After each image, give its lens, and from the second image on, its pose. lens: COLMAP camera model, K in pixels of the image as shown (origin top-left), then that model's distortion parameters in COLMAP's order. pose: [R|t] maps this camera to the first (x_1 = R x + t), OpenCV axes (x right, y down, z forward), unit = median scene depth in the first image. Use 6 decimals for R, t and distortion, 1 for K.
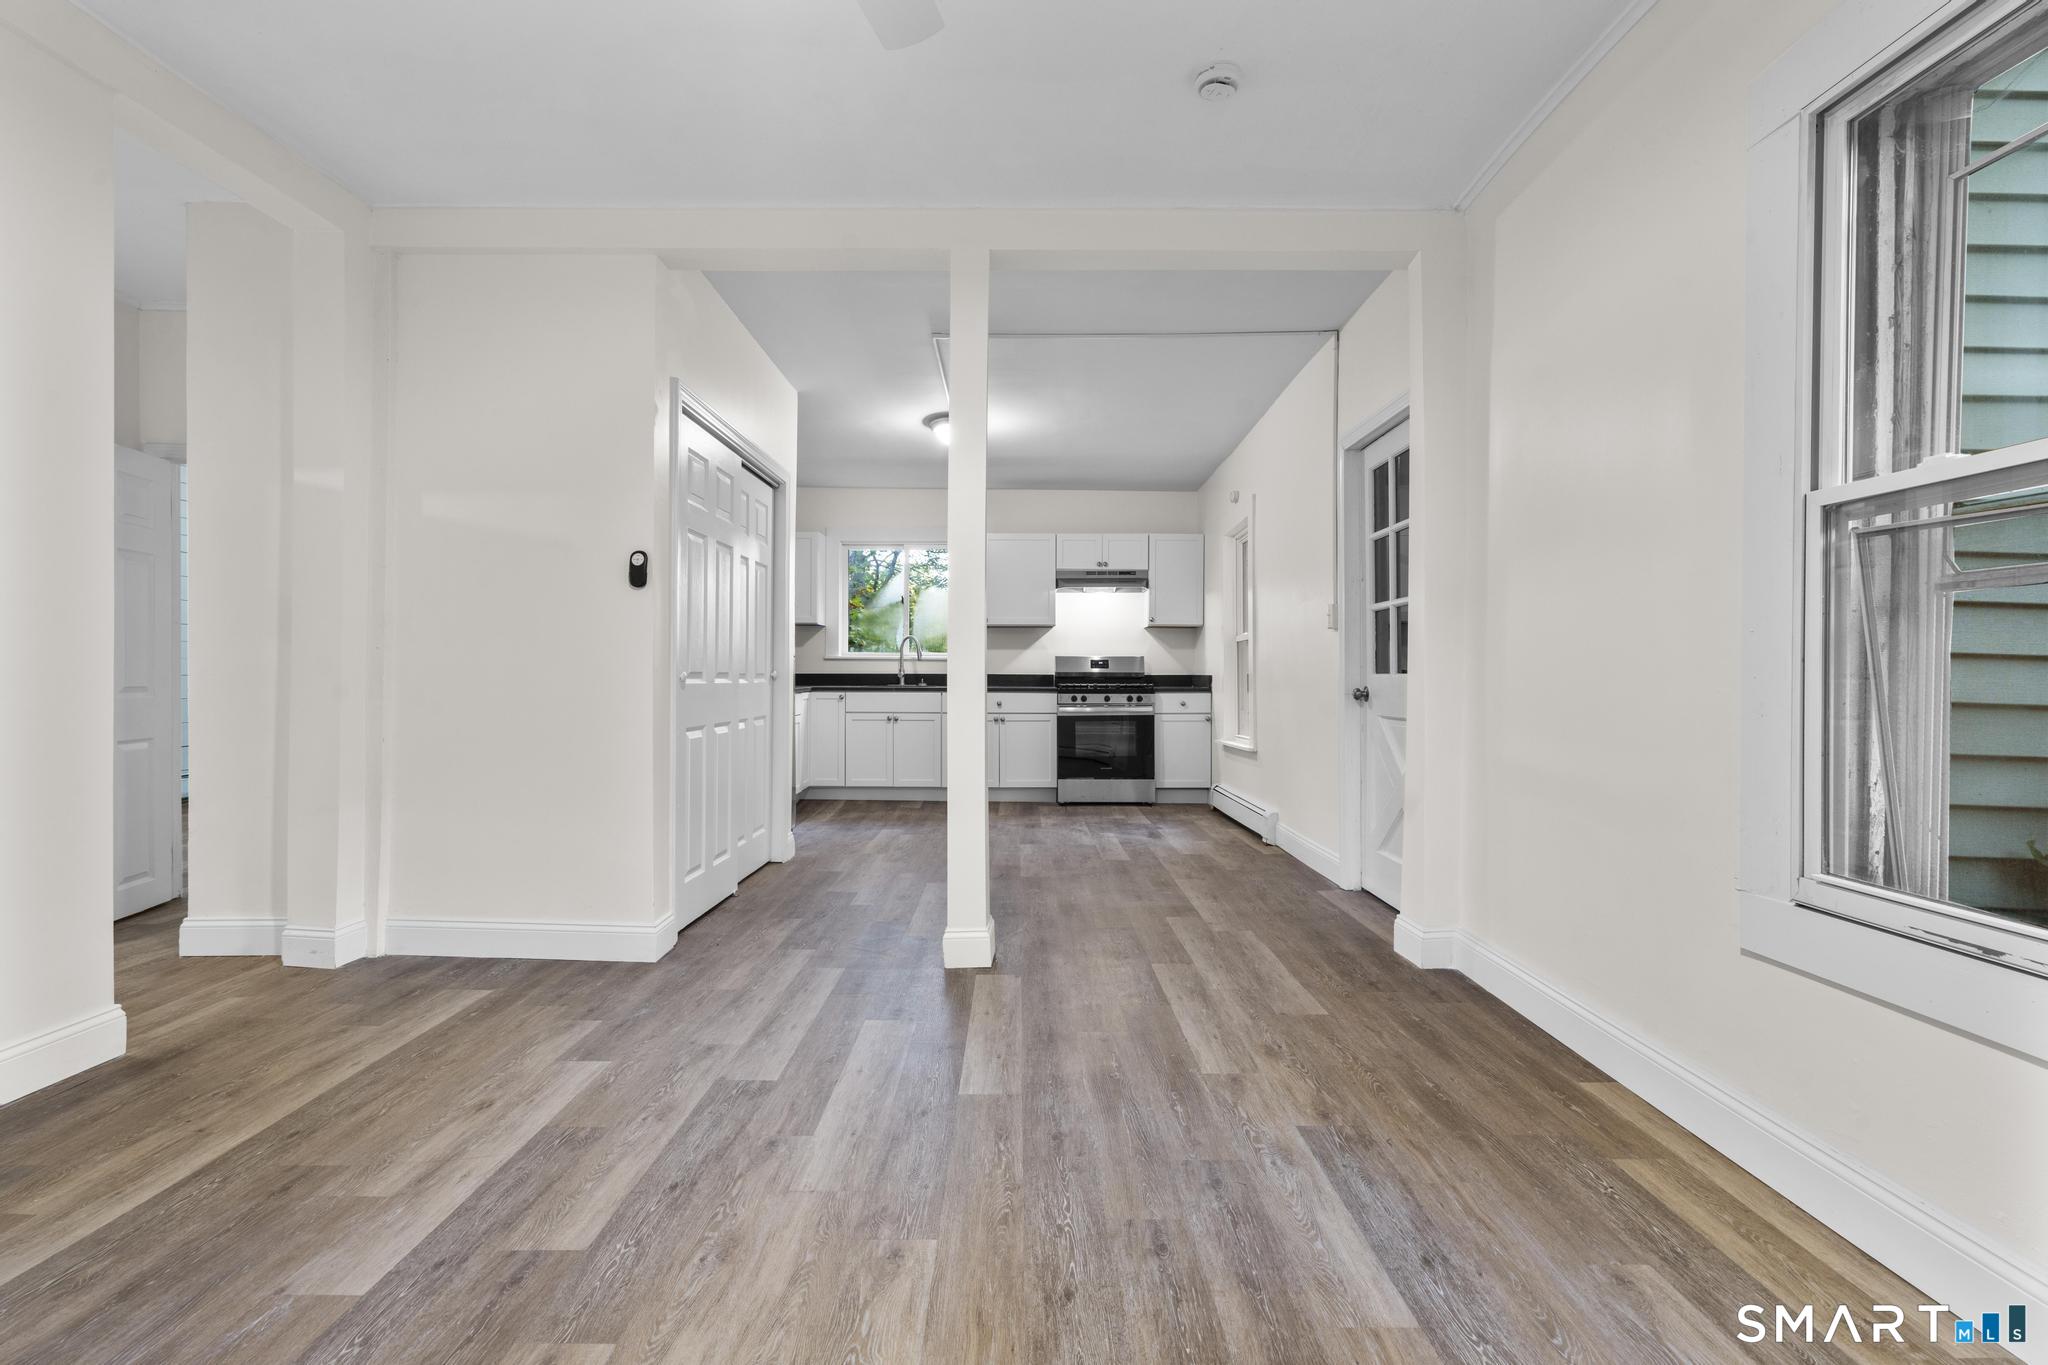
lens RADIAL K [[924.0, 0, 1019.6], [0, 924.0, 684.4], [0, 0, 1]] dist [-0.003135, 0.002076]
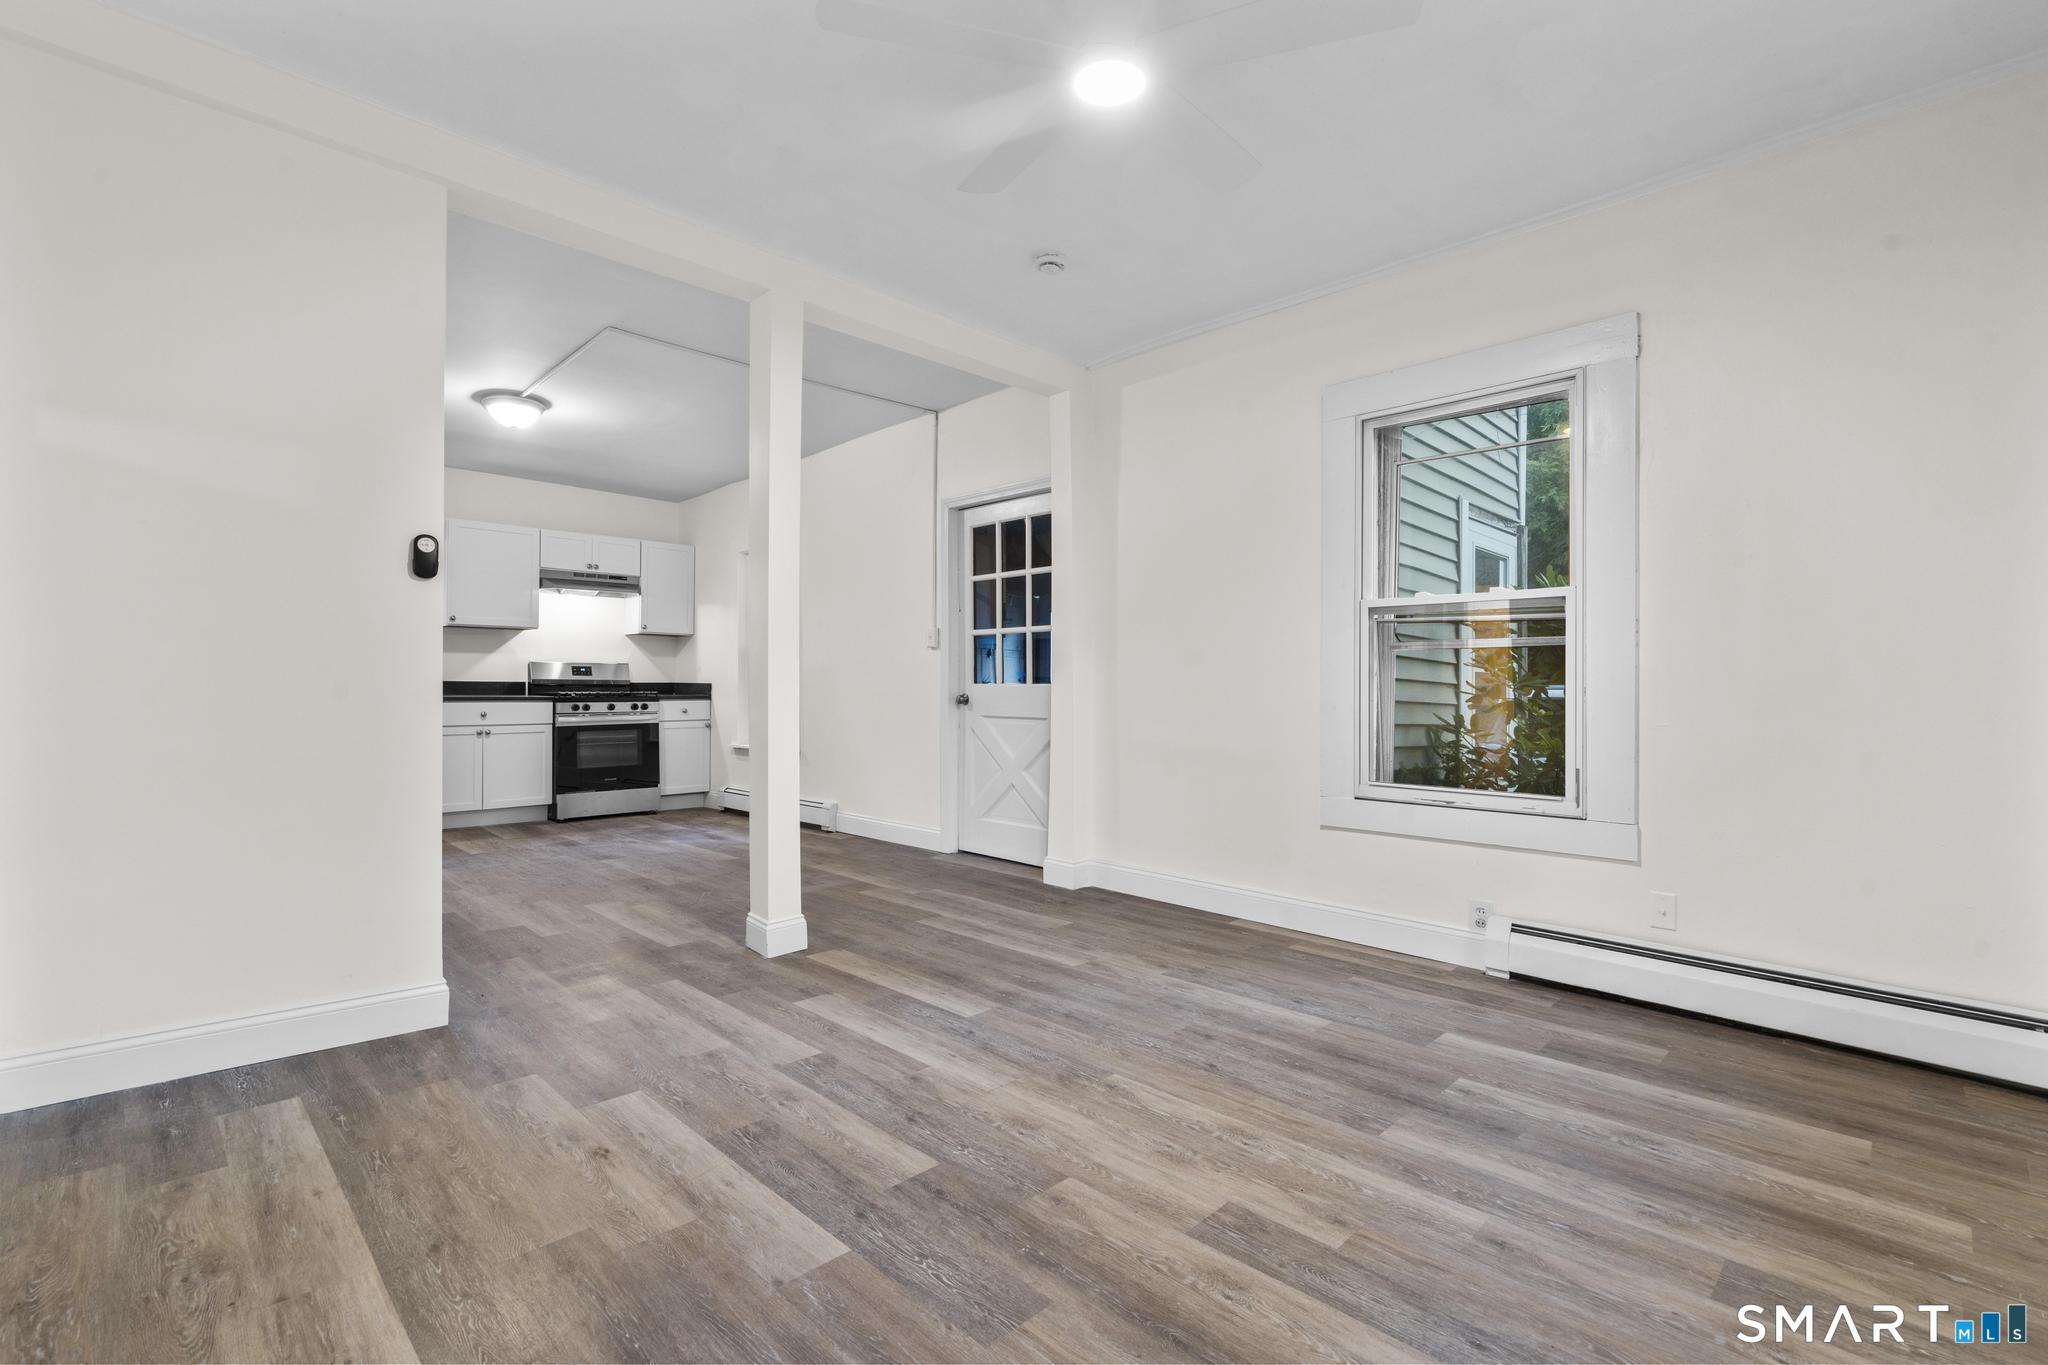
lens RADIAL K [[924.0, 0, 1019.6], [0, 924.0, 684.4], [0, 0, 1]] dist [-0.003135, 0.002076]
pose [[0.709702, 0.002509, 0.704497, -0.621448], [0.002433, 0.999979, -0.006011, -0.003364], [-0.704498, 0.005980, 0.709681, 0.032791]]
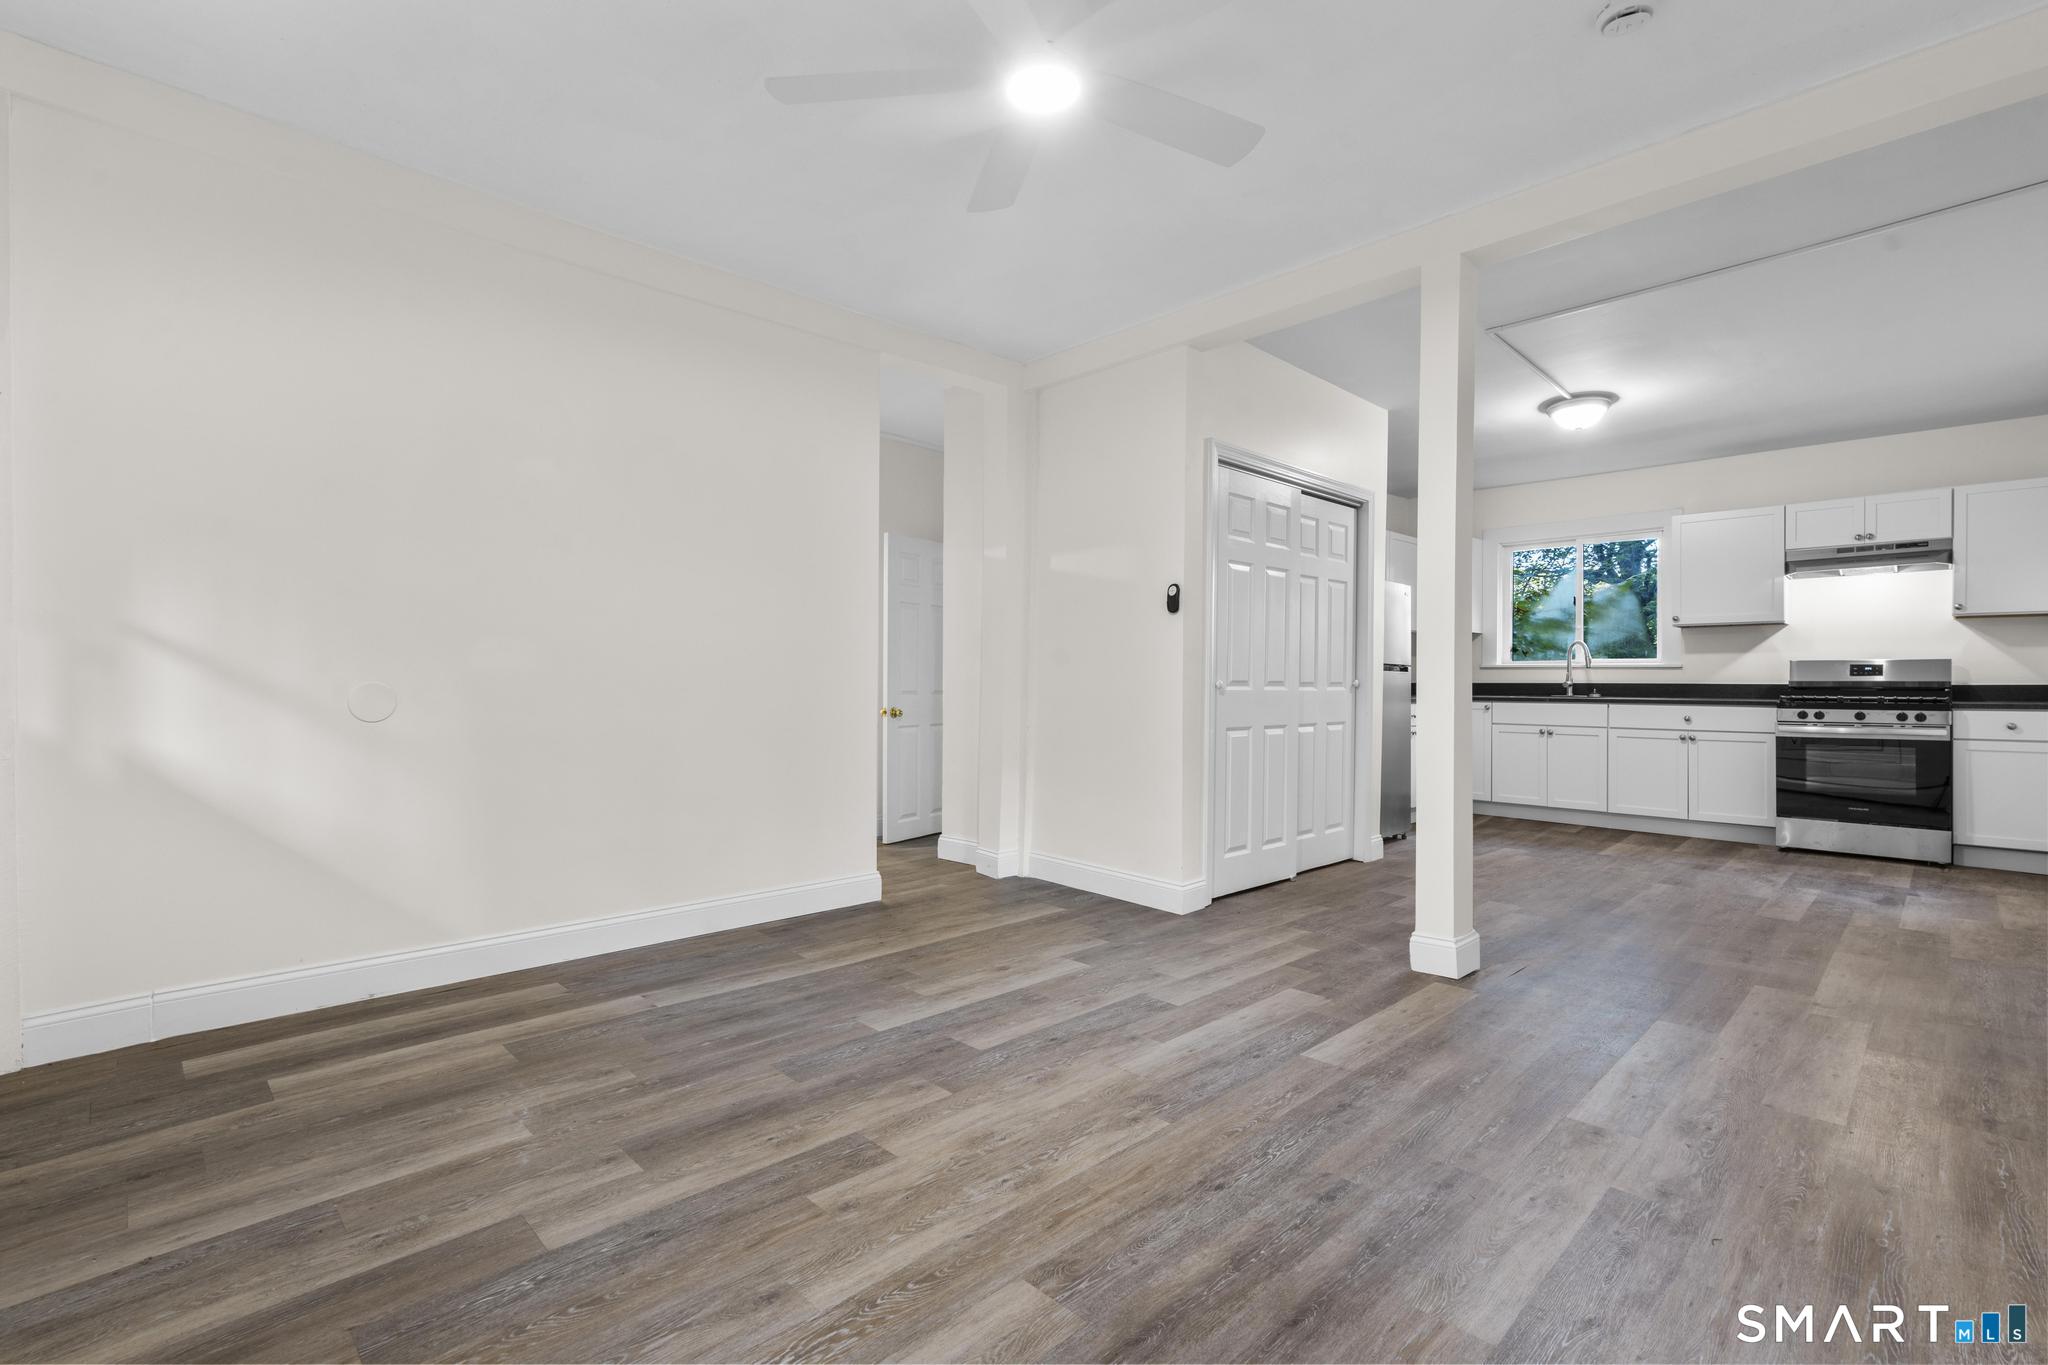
lens RADIAL K [[924.0, 0, 1019.6], [0, 924.0, 684.4], [0, 0, 1]] dist [-0.003135, 0.002076]
pose [[0.697123, 0.000762, -0.716951, 0.343418], [-0.009026, 0.999930, -0.007714, 0.003392], [0.716895, 0.011849, 0.697081, -0.022960]]
